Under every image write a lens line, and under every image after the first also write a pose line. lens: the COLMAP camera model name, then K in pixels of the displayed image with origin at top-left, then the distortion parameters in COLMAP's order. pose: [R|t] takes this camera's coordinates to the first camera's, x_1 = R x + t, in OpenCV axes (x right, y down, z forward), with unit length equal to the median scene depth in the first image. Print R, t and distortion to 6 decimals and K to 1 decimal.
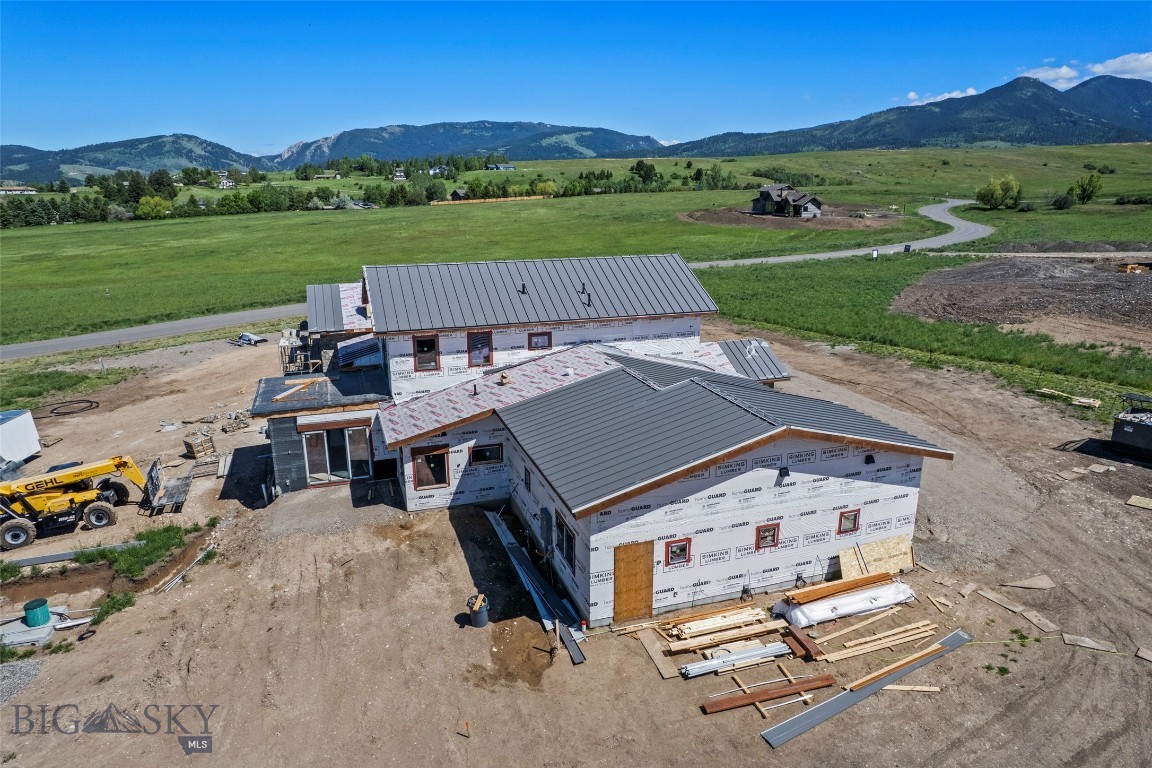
lens RADIAL K [[738.0, 0, 578.8], [0, 738.0, 384.7], [0, 0, 1]] dist [-0.081416, 0.073288]
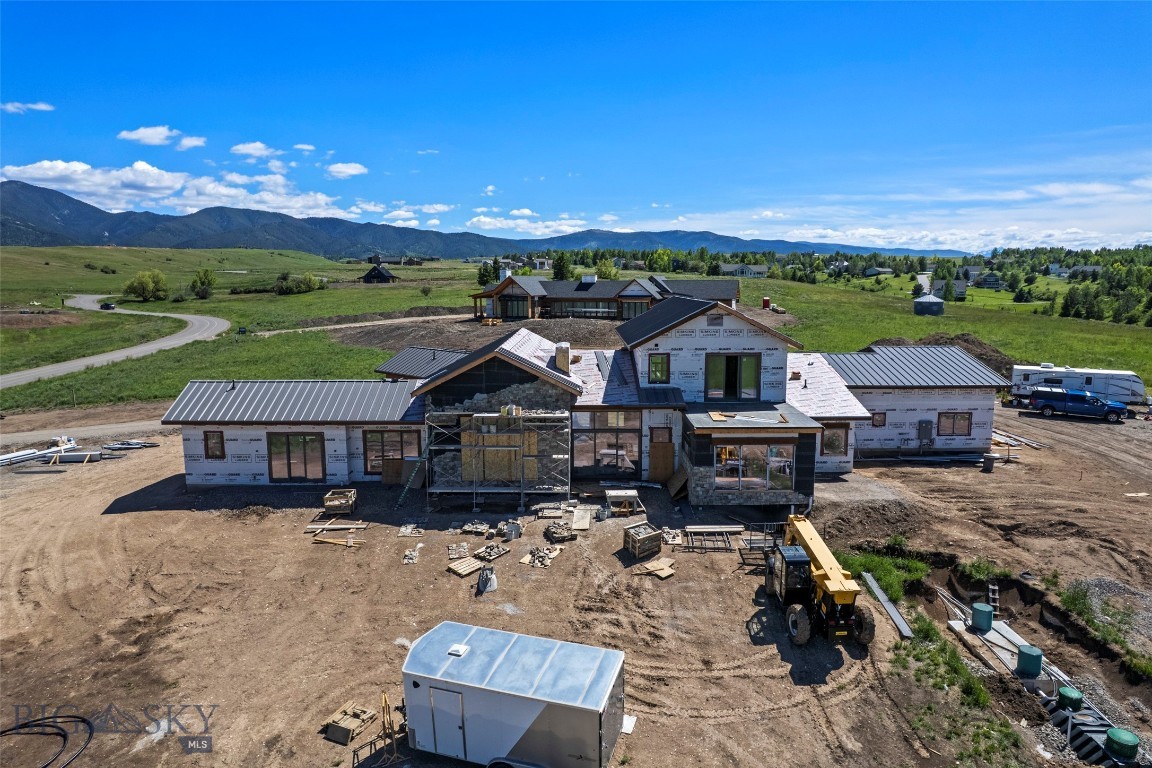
lens RADIAL K [[738.0, 0, 578.8], [0, 738.0, 384.7], [0, 0, 1]] dist [-0.081416, 0.073288]
pose [[0.323984, -0.131521, 0.936876, -1.400243], [0.256007, 0.965531, 0.047012, -0.146895], [-0.910766, 0.224616, 0.346487, 0.830082]]
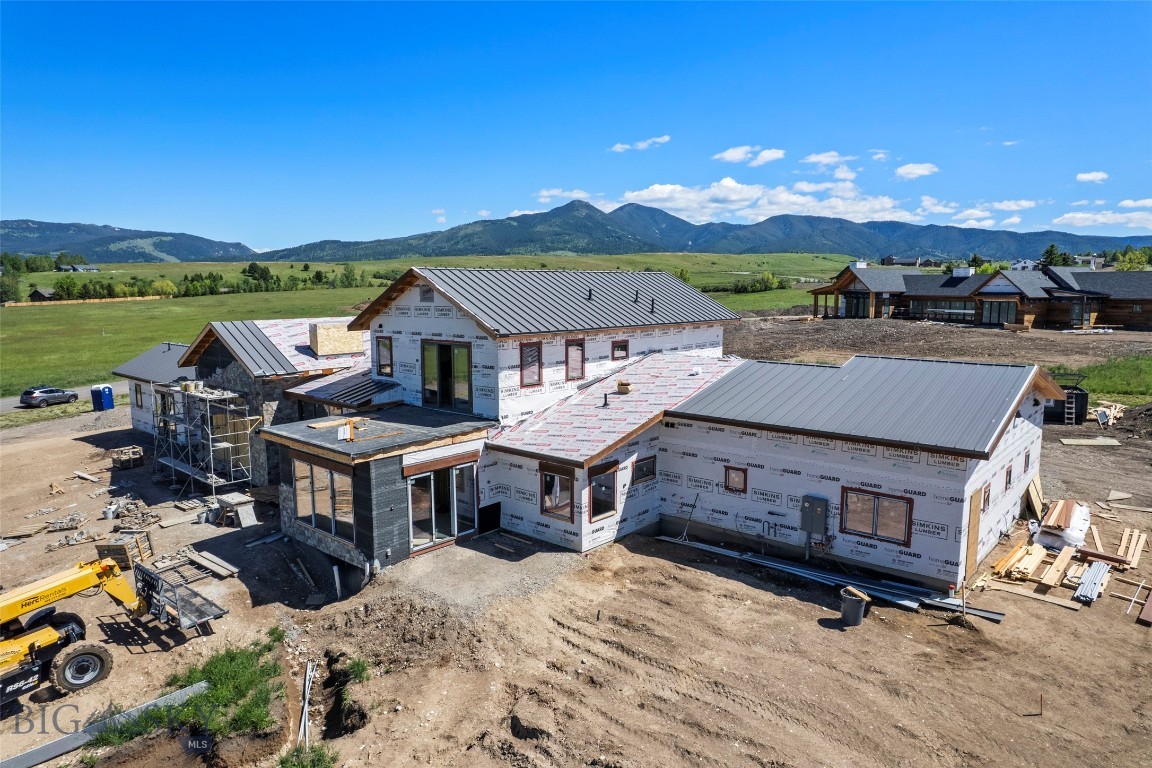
lens RADIAL K [[738.0, 0, 578.8], [0, 738.0, 384.7], [0, 0, 1]] dist [-0.081416, 0.073288]
pose [[0.867008, -0.066229, 0.493874, -0.531578], [0.134488, 0.985448, -0.103947, 0.066875], [-0.479803, 0.156543, 0.863298, 0.254612]]
